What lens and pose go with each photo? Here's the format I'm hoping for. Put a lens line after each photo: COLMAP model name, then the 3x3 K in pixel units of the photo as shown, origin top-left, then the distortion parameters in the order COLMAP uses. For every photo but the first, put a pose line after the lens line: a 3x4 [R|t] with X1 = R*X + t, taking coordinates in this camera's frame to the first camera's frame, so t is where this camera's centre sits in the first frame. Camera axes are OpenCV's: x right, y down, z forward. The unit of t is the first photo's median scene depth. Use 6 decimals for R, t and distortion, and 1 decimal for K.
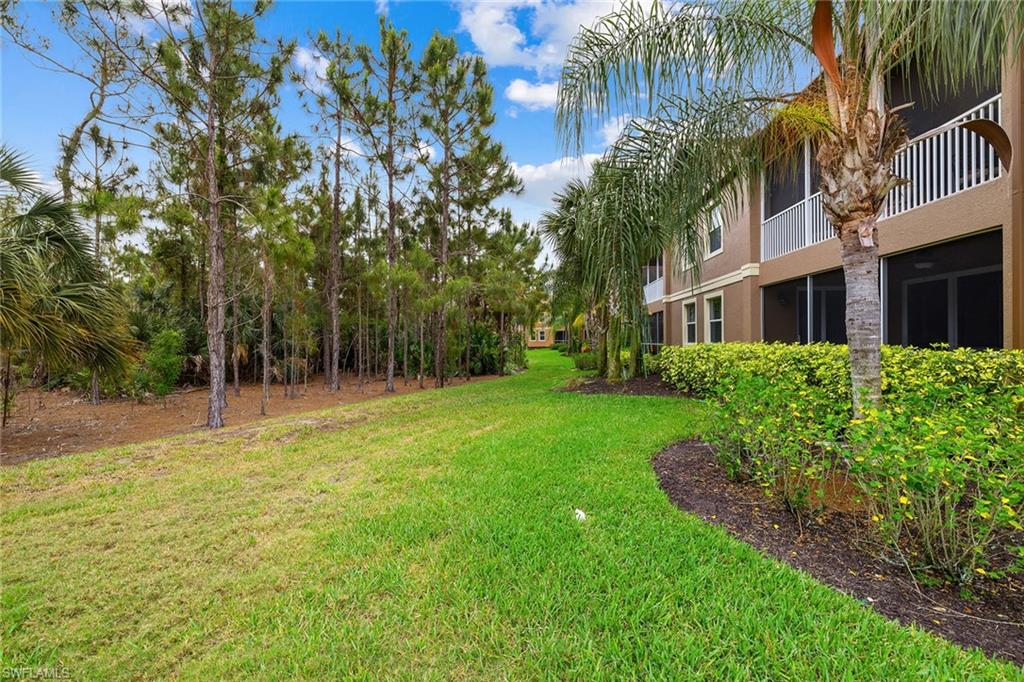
lens RADIAL K [[428.2, 0, 512.2], [0, 428.2, 339.7], [0, 0, 1]] dist [-0.000746, 0.000024]
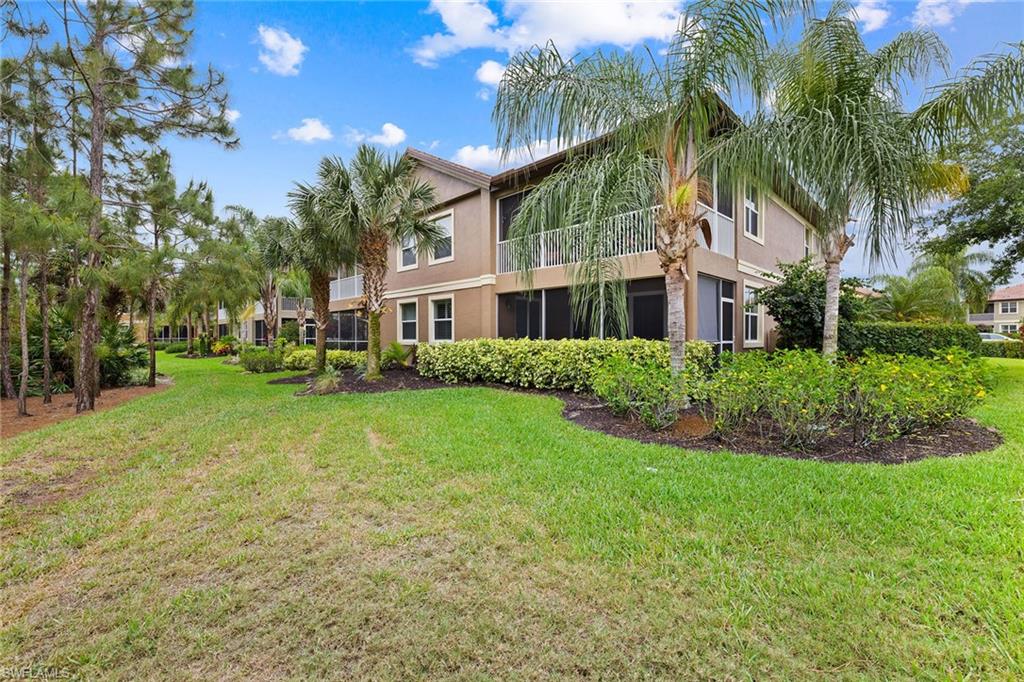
lens RADIAL K [[428.2, 0, 512.2], [0, 428.2, 339.7], [0, 0, 1]] dist [-0.000746, 0.000024]
pose [[0.648895, 0.000409, 0.760878, -0.286000], [-0.002758, 0.999995, 0.001814, 0.006126], [-0.760873, -0.003276, 0.648893, 0.130824]]
